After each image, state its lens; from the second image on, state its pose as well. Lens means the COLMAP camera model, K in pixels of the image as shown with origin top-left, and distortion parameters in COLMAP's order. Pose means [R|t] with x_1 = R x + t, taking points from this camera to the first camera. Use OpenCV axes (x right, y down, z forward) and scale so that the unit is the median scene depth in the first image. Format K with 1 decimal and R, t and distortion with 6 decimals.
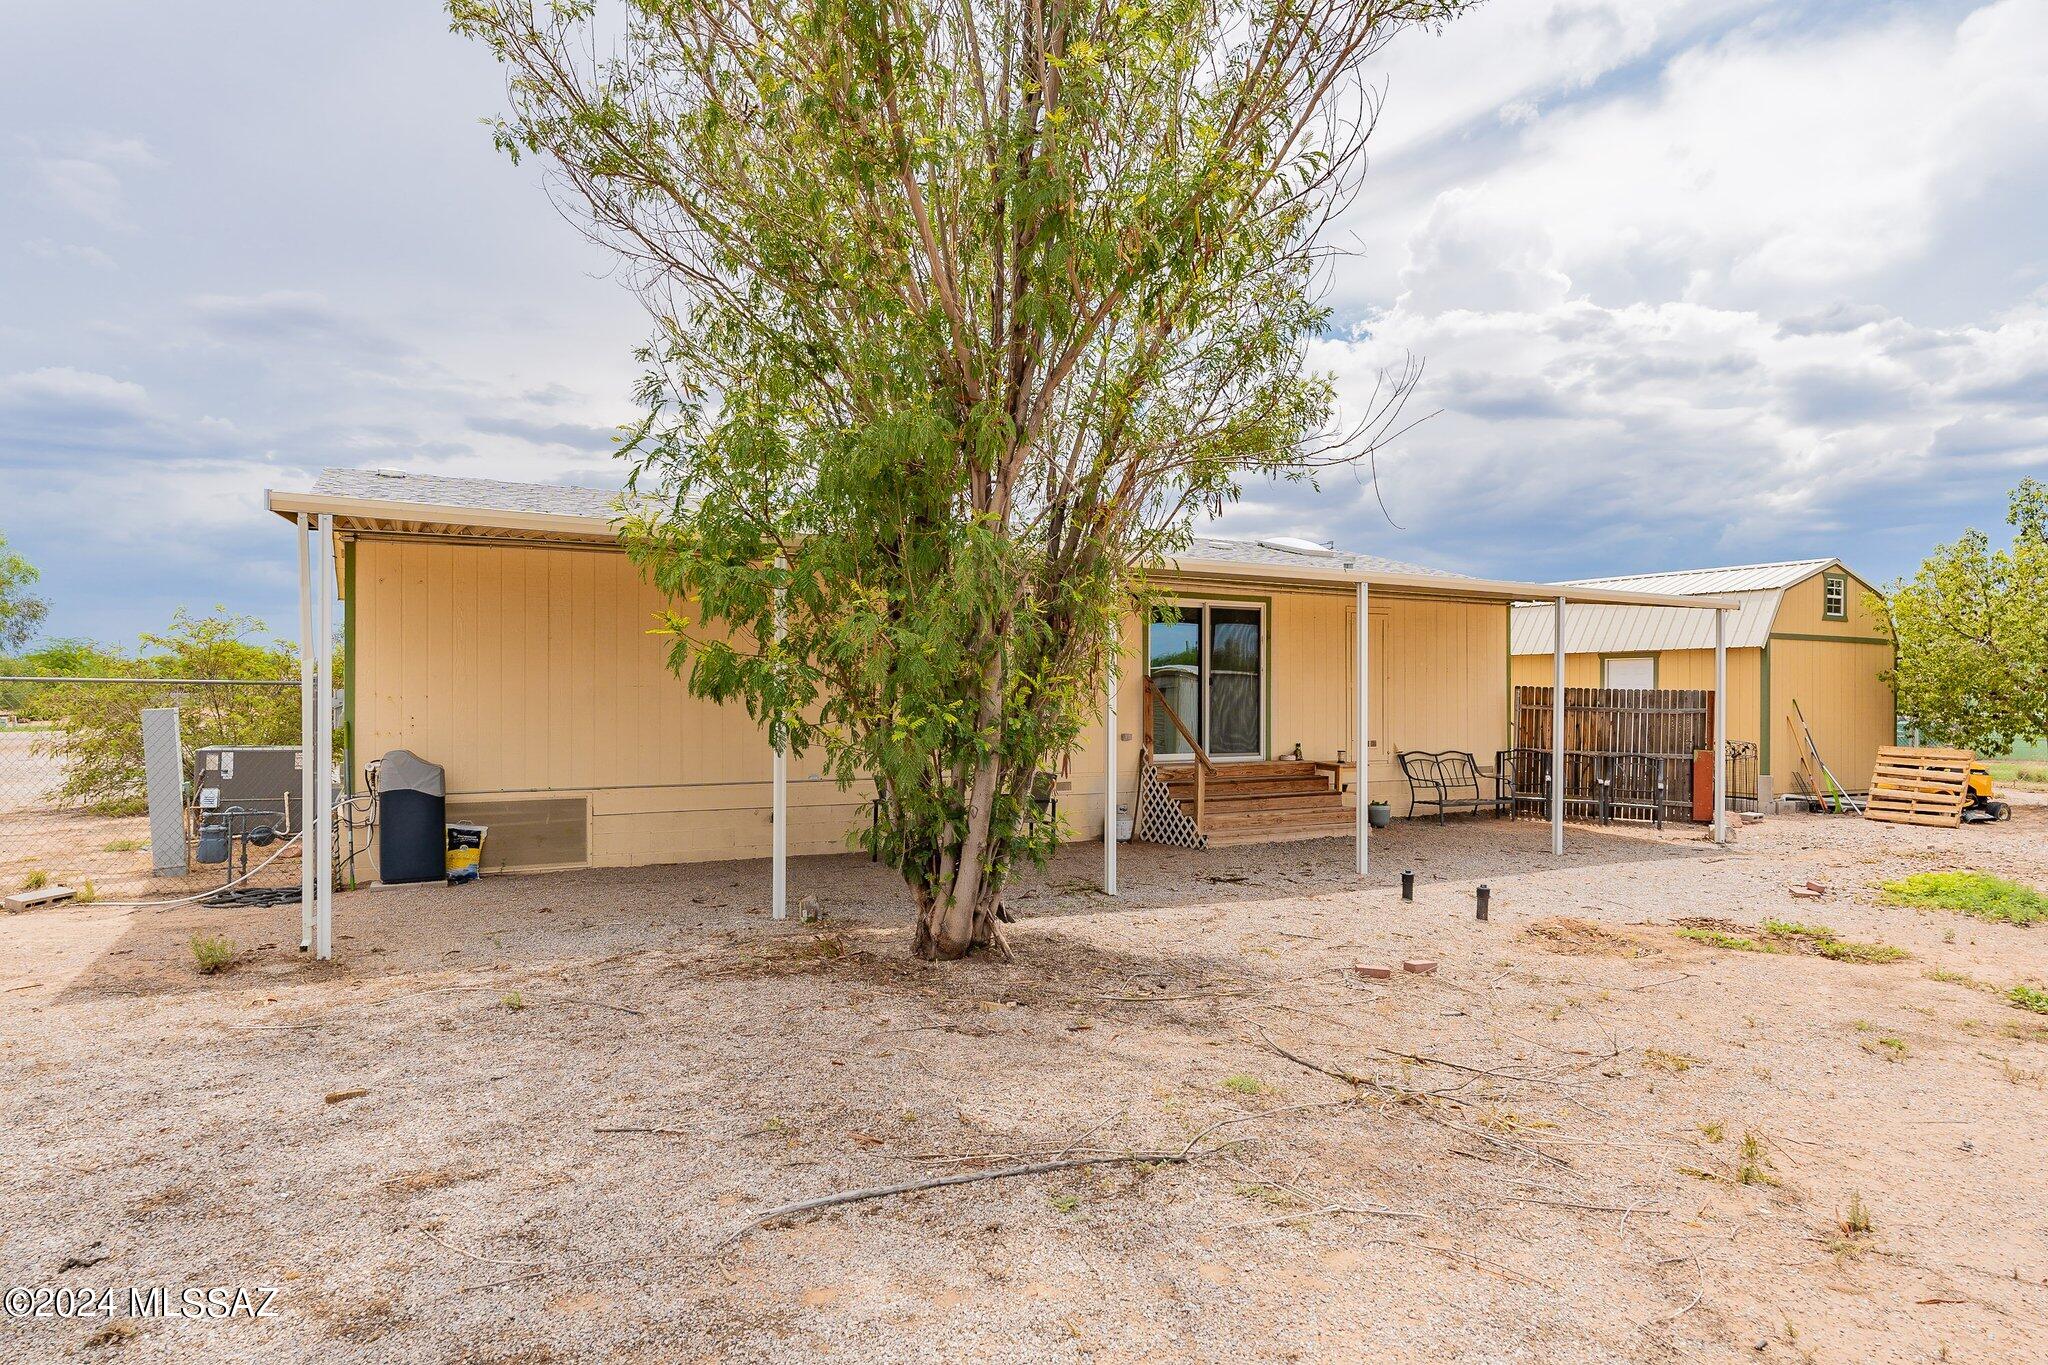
lens RADIAL K [[1254.0, 0, 1028.1], [0, 1254.0, 683.5], [0, 0, 1]] dist [-0.018701, 0.003017]
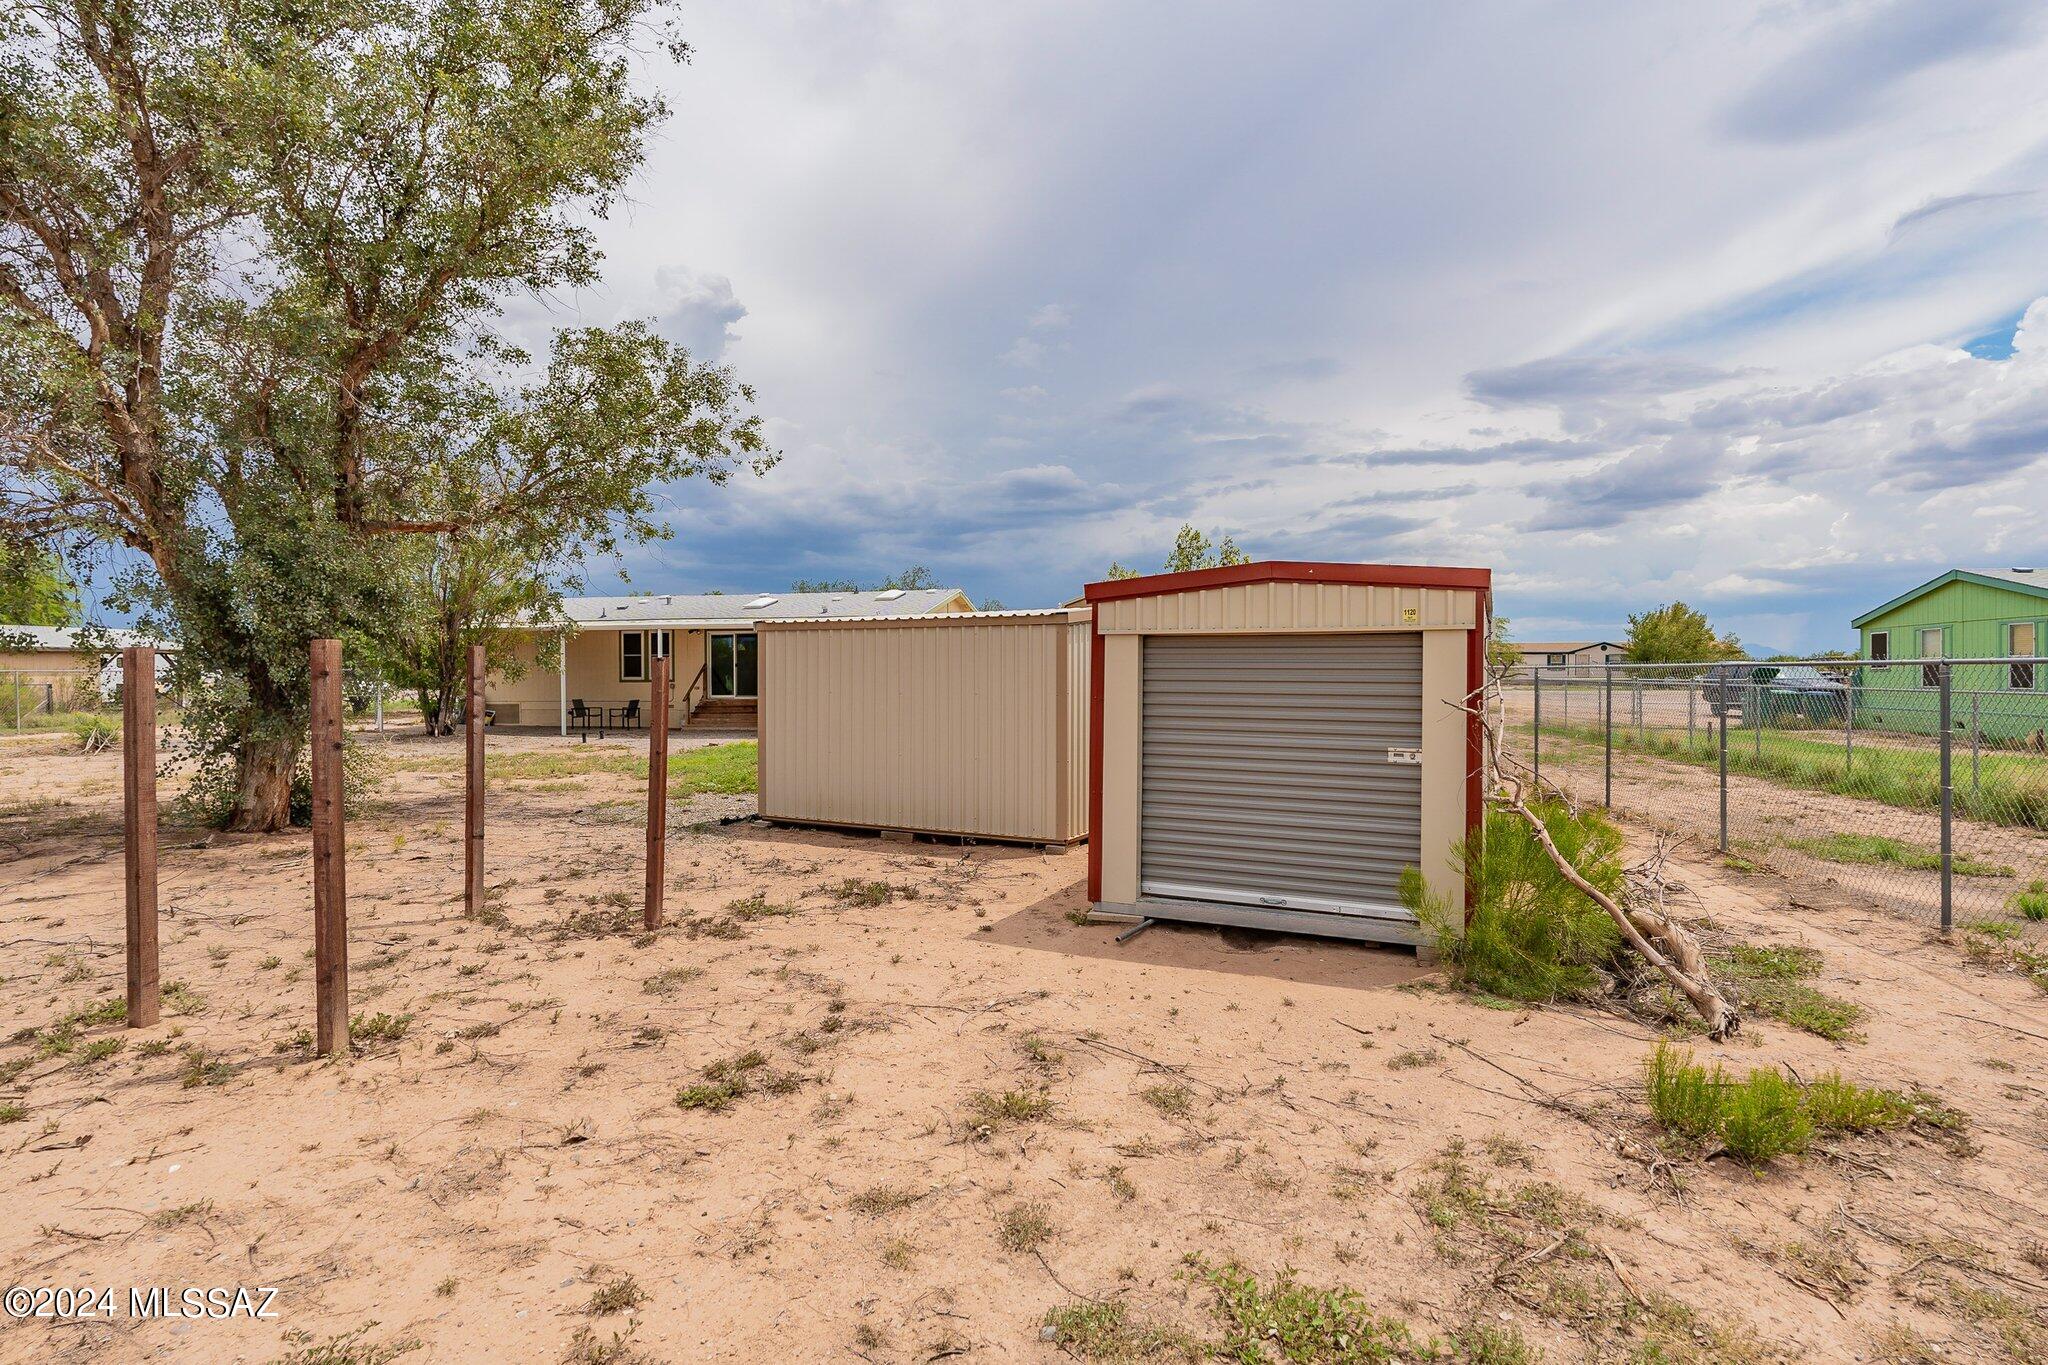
lens RADIAL K [[1059.9, 0, 1024.8], [0, 1059.9, 678.5], [0, 0, 1]] dist [0.011885, -0.001803]
pose [[0.763986, -0.001602, -0.645231, 1.736921], [0.010685, 0.999891, 0.010170, 0.011440], [0.645144, -0.014664, 0.763920, -0.227672]]
